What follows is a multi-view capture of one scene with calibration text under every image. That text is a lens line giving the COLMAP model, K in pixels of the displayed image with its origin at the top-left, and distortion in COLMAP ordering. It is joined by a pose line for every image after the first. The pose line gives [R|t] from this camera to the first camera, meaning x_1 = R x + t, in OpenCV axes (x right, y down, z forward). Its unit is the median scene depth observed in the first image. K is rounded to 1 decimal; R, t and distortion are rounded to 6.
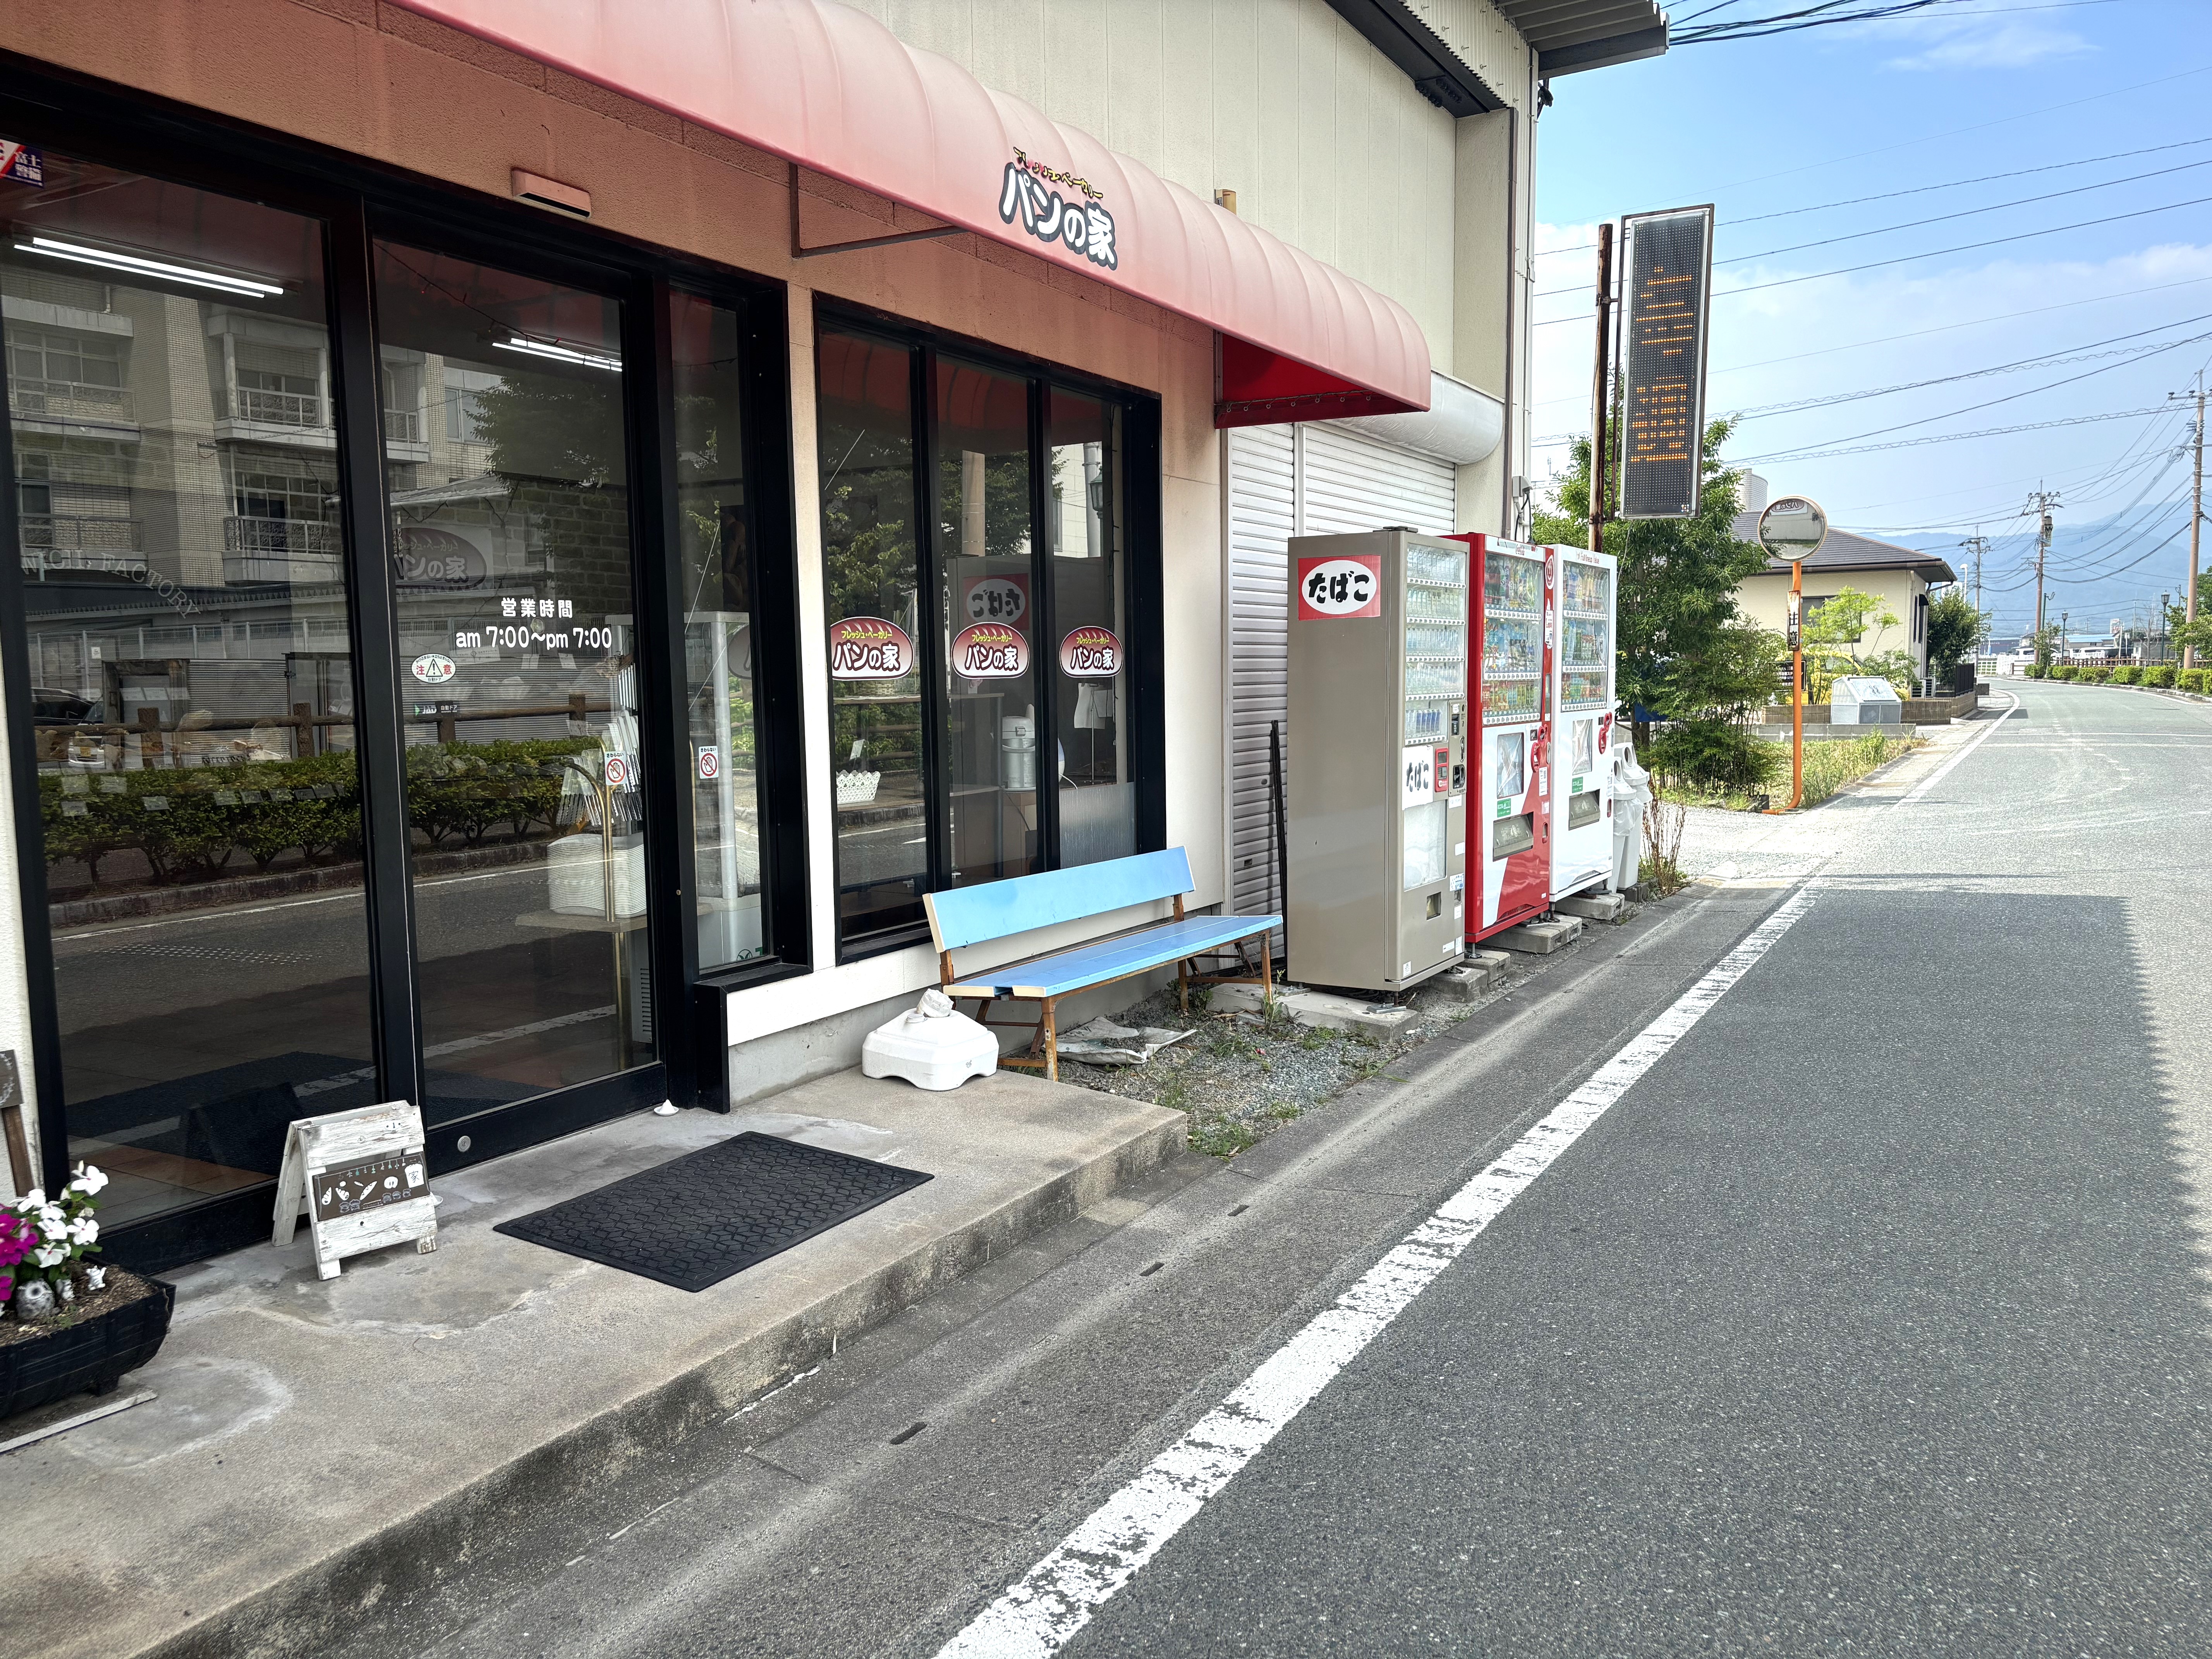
lens RADIAL K [[1681.8, 0, 1109.3], [0, 1681.8, 830.4], [0, 0, 1]] dist [0.032062, -0.028608]
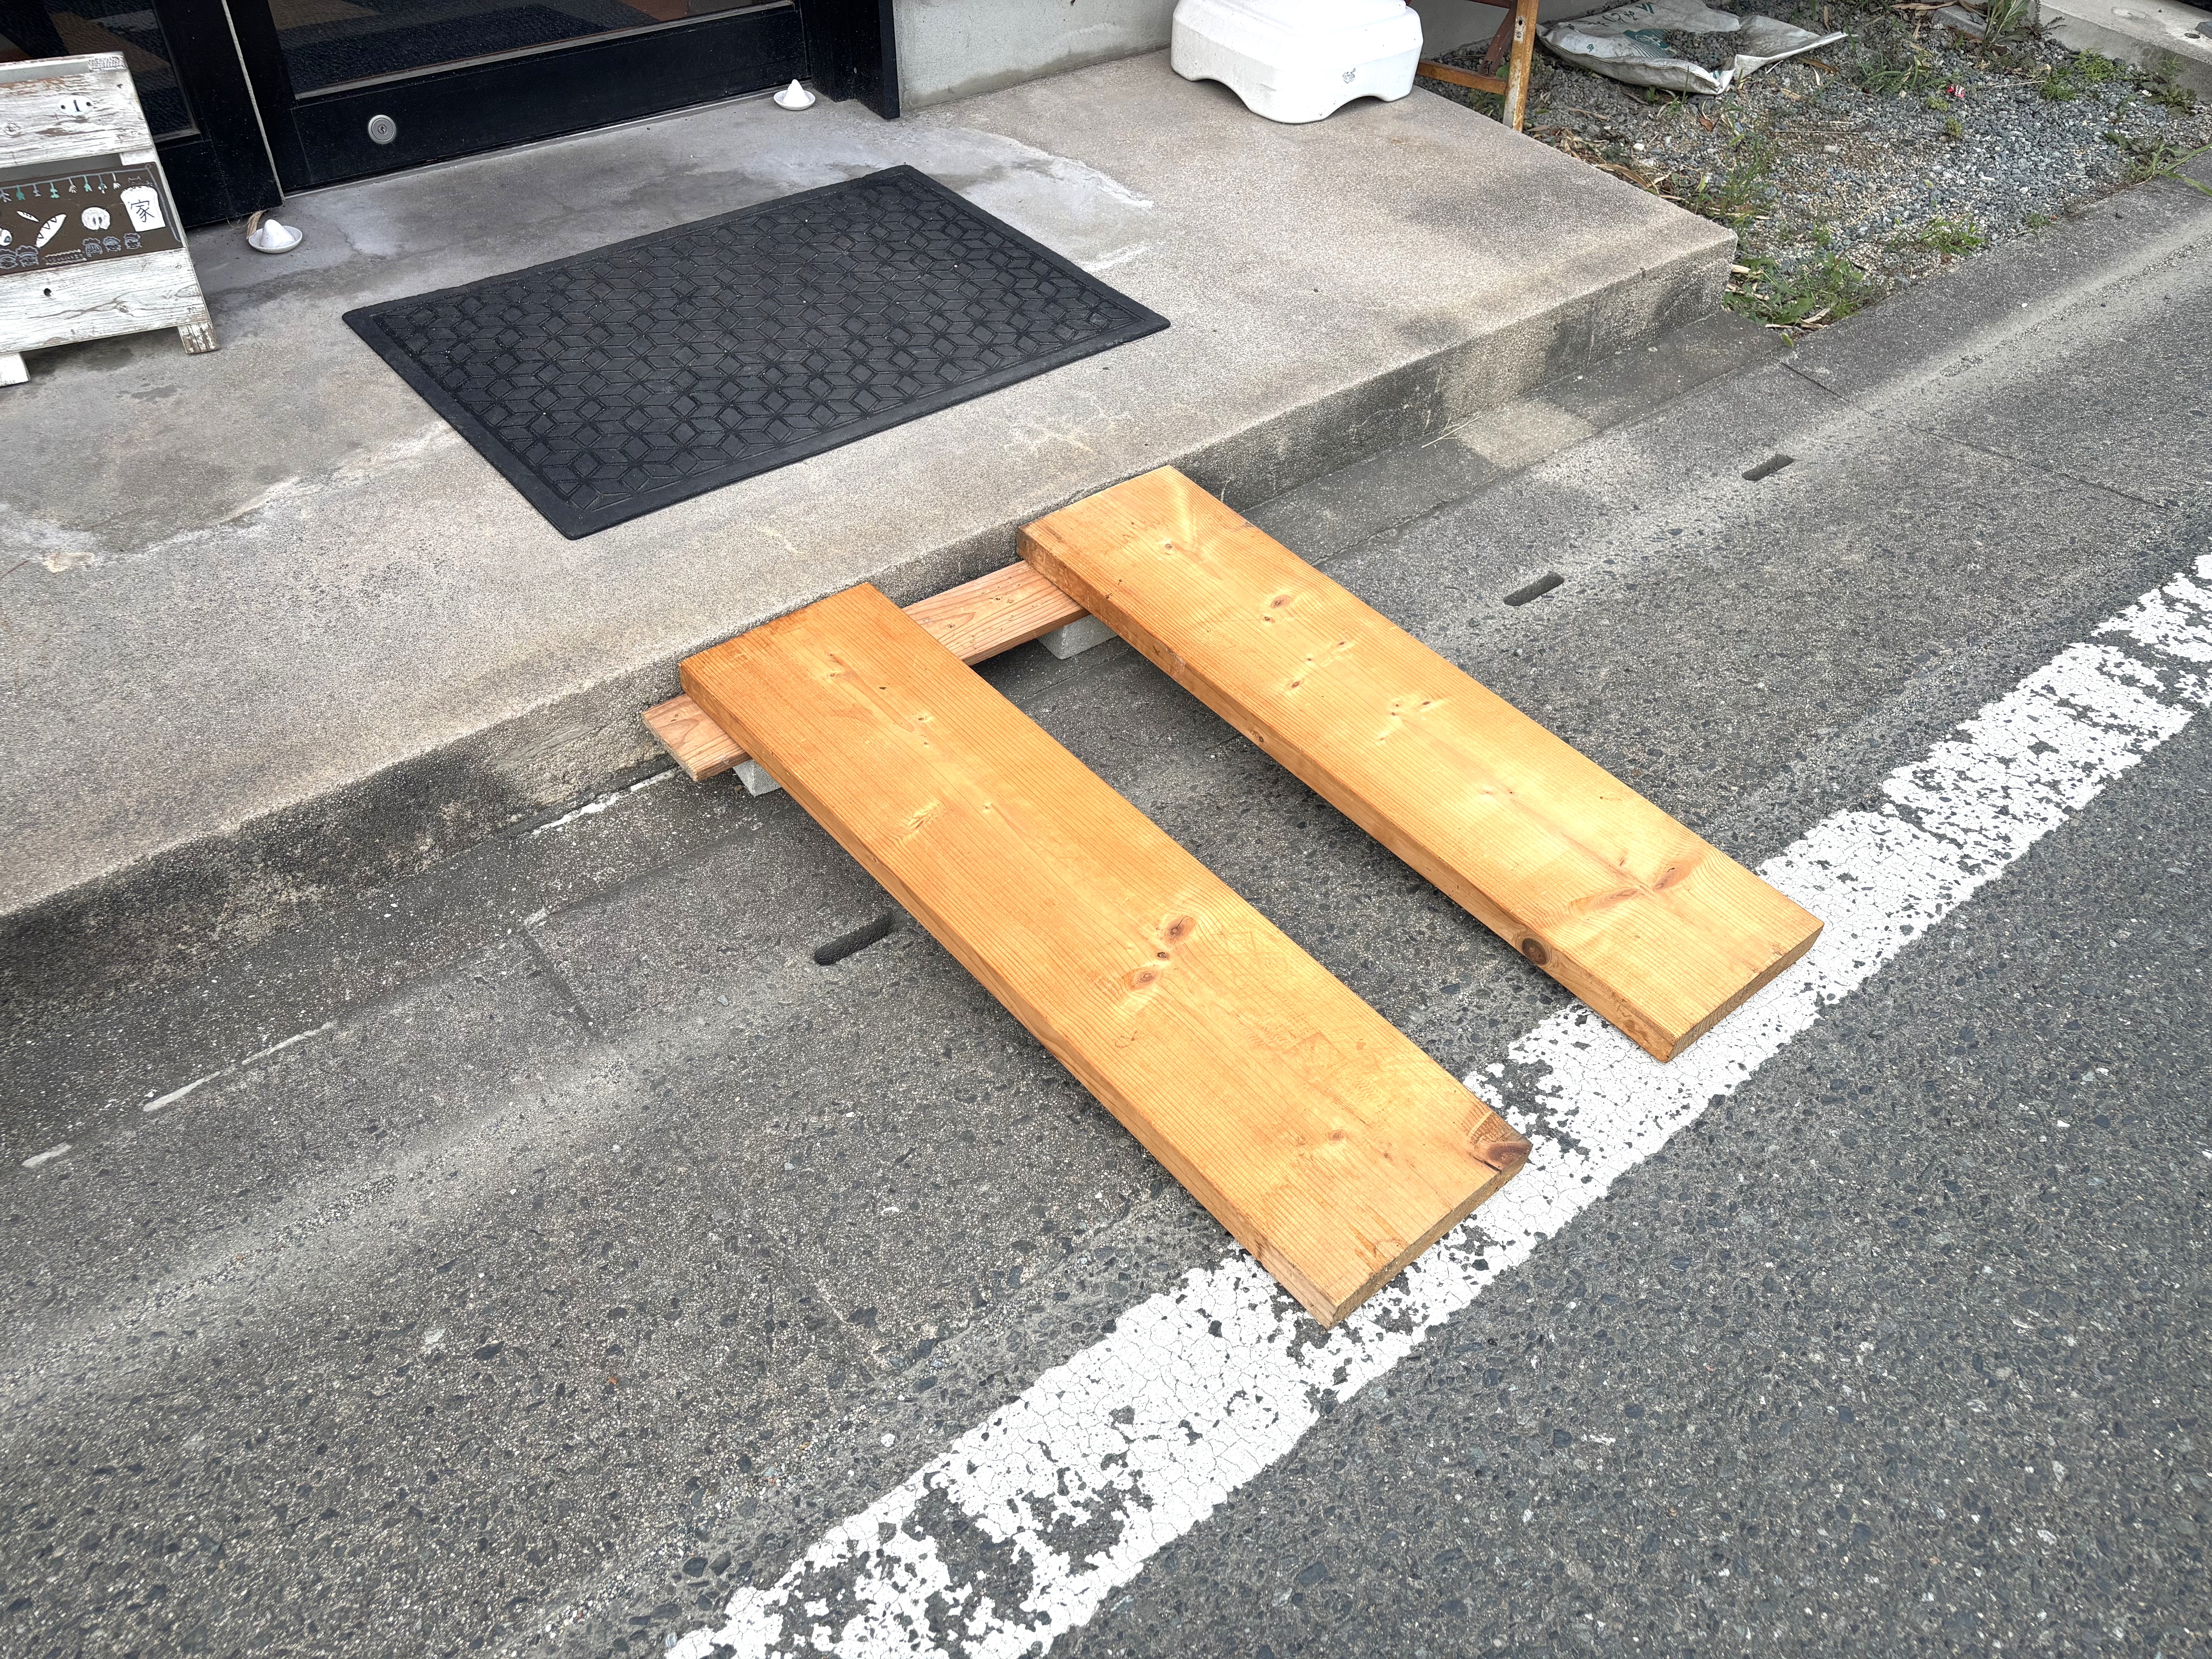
lens RADIAL K [[1681.8, 0, 1104.7], [0, 1681.8, 823.7], [0, 0, 1]] dist [0.032062, -0.028608]
pose [[0.931138, 0.253793, -0.261861, 0.054363], [-0.057527, 0.811320, 0.581766, 0.027266], [0.360102, -0.526640, 0.770050, 0.508452]]
